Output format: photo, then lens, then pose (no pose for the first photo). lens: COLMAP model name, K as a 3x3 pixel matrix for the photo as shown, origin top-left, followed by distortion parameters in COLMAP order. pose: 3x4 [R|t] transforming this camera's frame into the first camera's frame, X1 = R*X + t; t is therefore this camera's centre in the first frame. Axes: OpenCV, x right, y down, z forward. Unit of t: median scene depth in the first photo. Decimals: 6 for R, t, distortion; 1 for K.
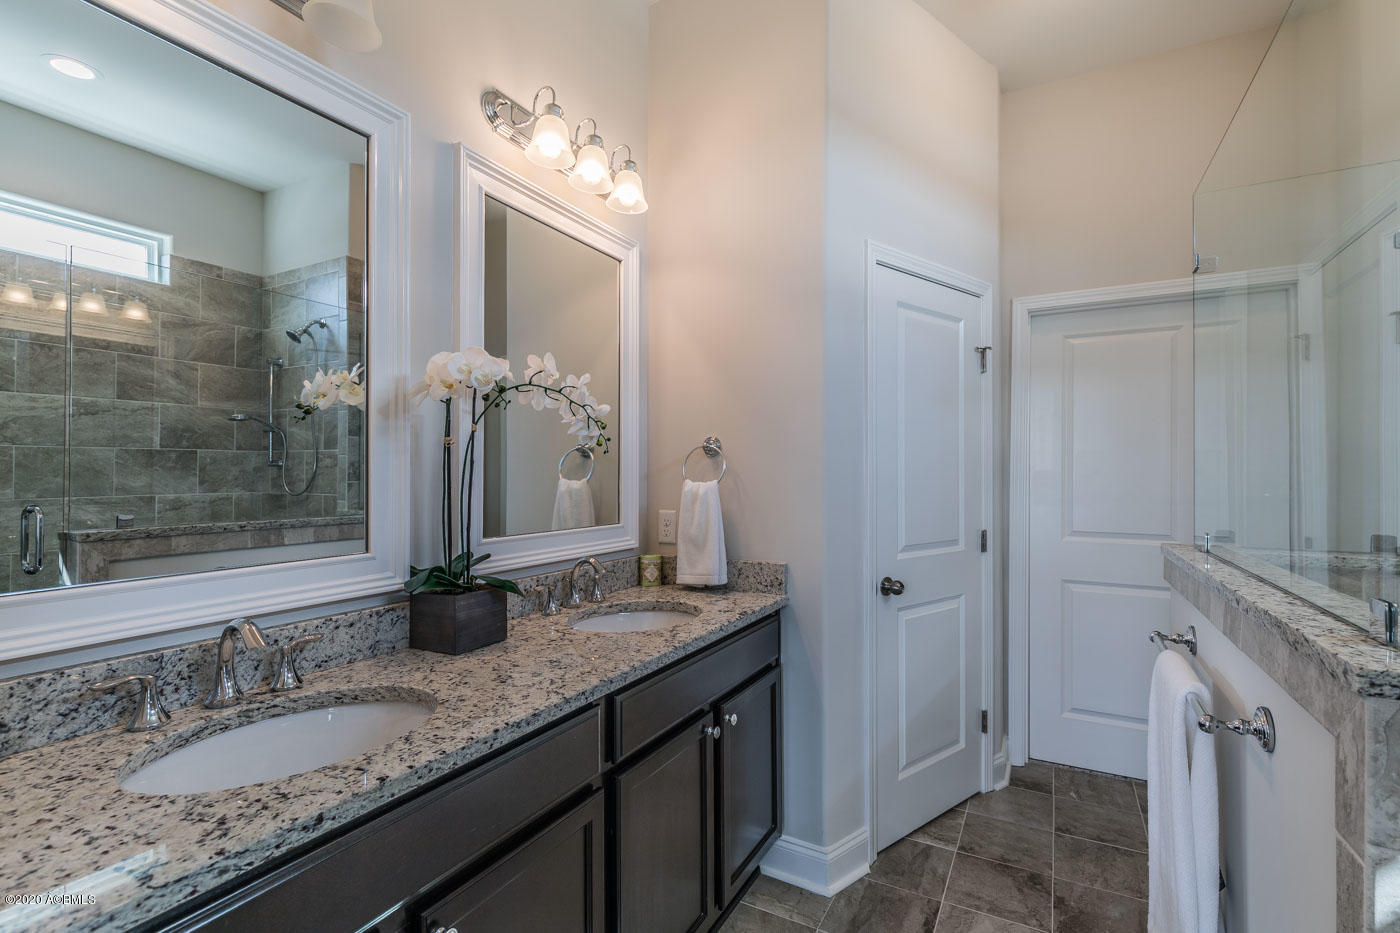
lens RADIAL K [[641.3, 0, 696.1], [0, 641.3, 475.6], [0, 0, 1]] dist [-0.000199, 0.000117]
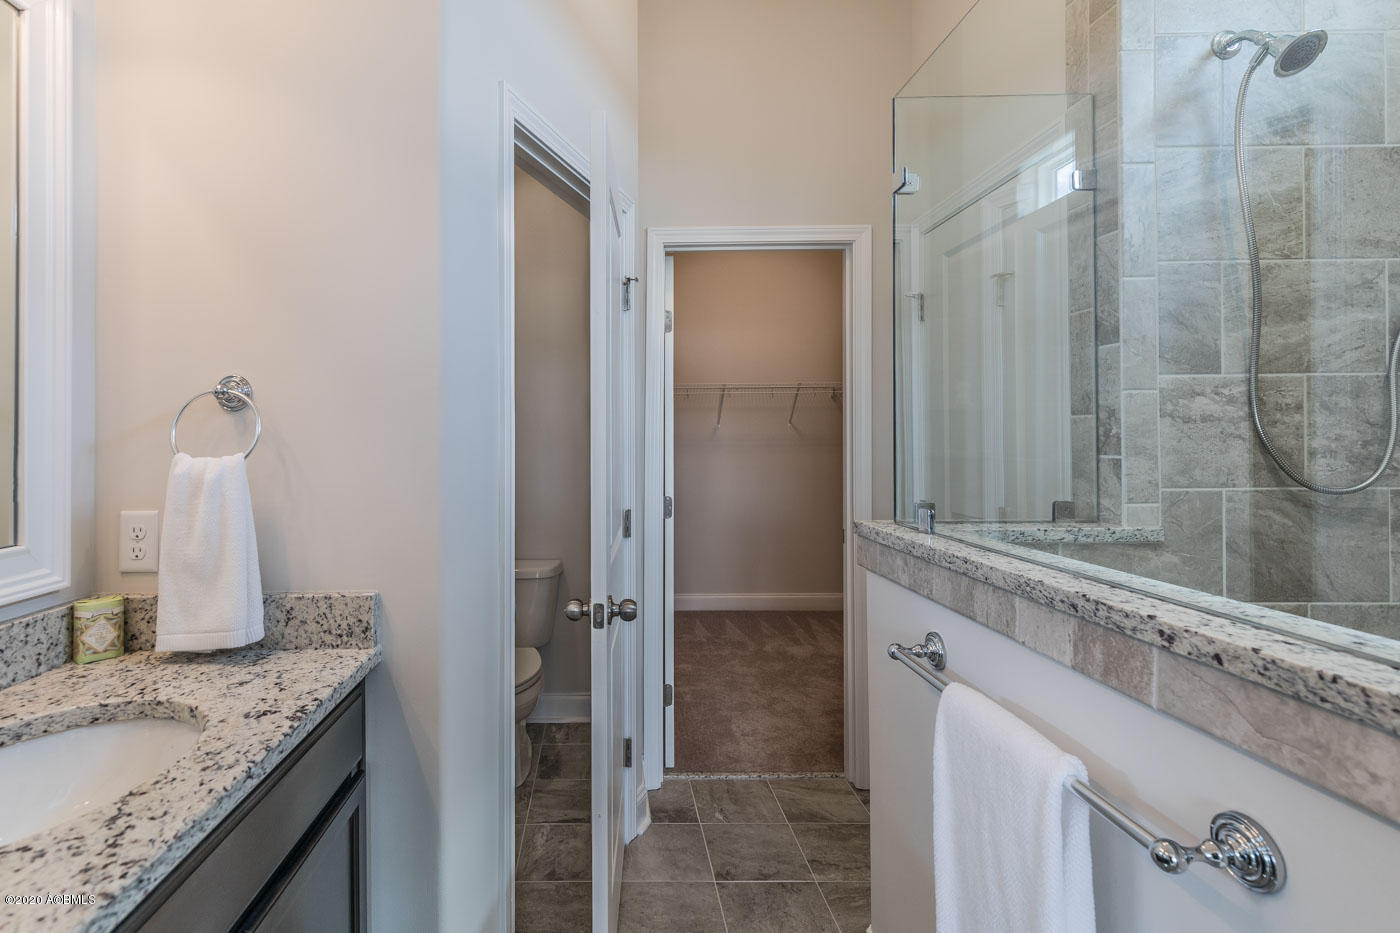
lens RADIAL K [[663.2, 0, 593.6], [0, 663.2, 426.5], [0, 0, 1]] dist [0.003428, 0.000403]
pose [[0.873940, 0.001440, 0.486031, 0.017755], [0.010149, 0.999724, -0.021210, -0.000345], [-0.485927, 0.023469, 0.873684, 0.346306]]
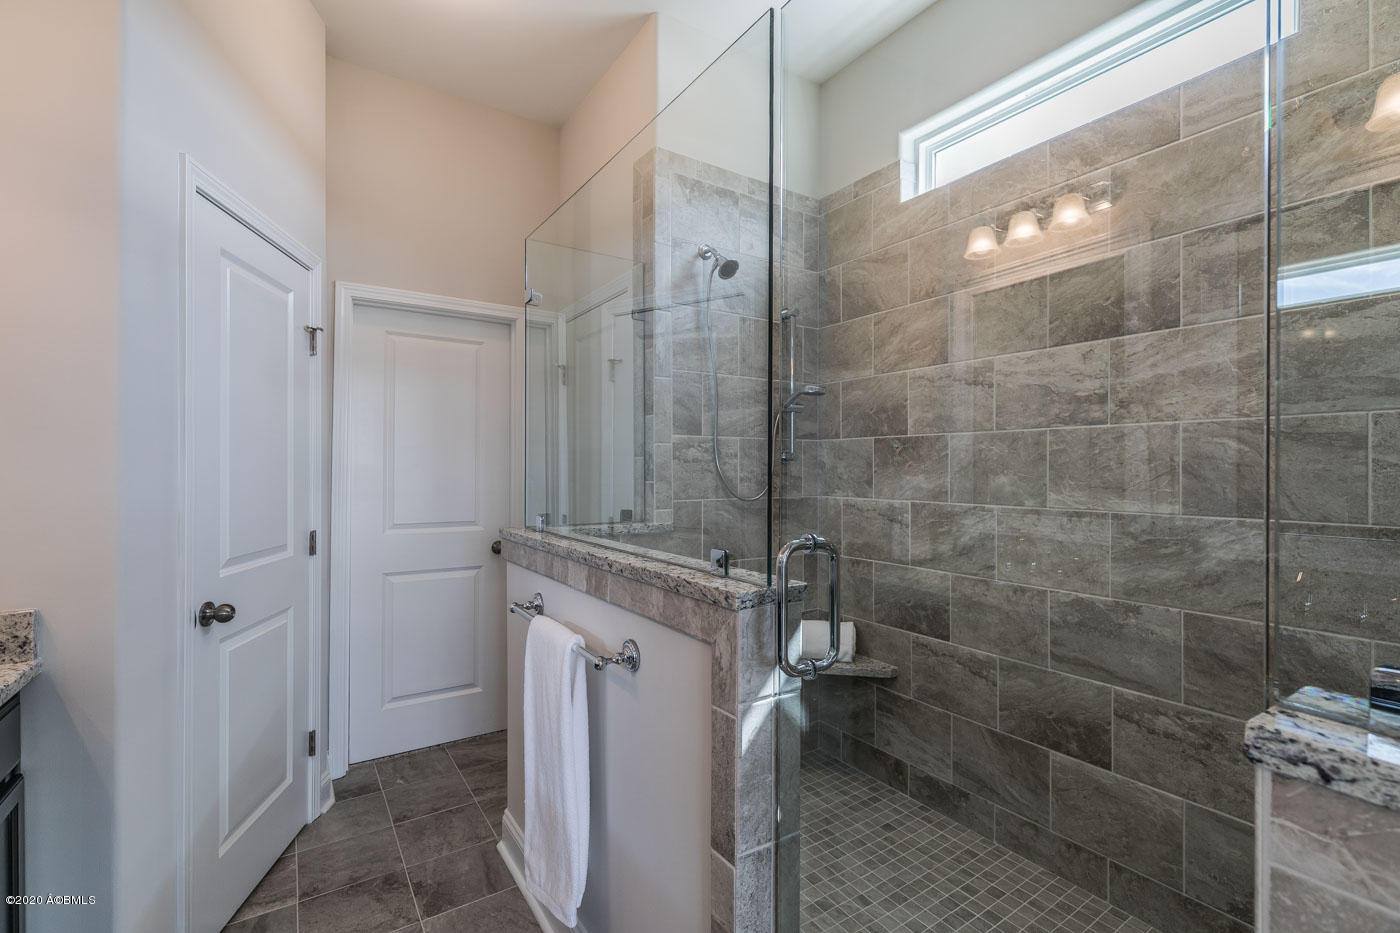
lens RADIAL K [[643.3, 0, 711.1], [0, 643.3, 472.4], [0, 0, 1]] dist [0.001716, 0.000268]
pose [[0.448130, -0.006025, 0.893948, -0.121856], [0.001954, 0.999982, 0.005760, -0.001125], [-0.893966, -0.000835, 0.448134, 0.109366]]
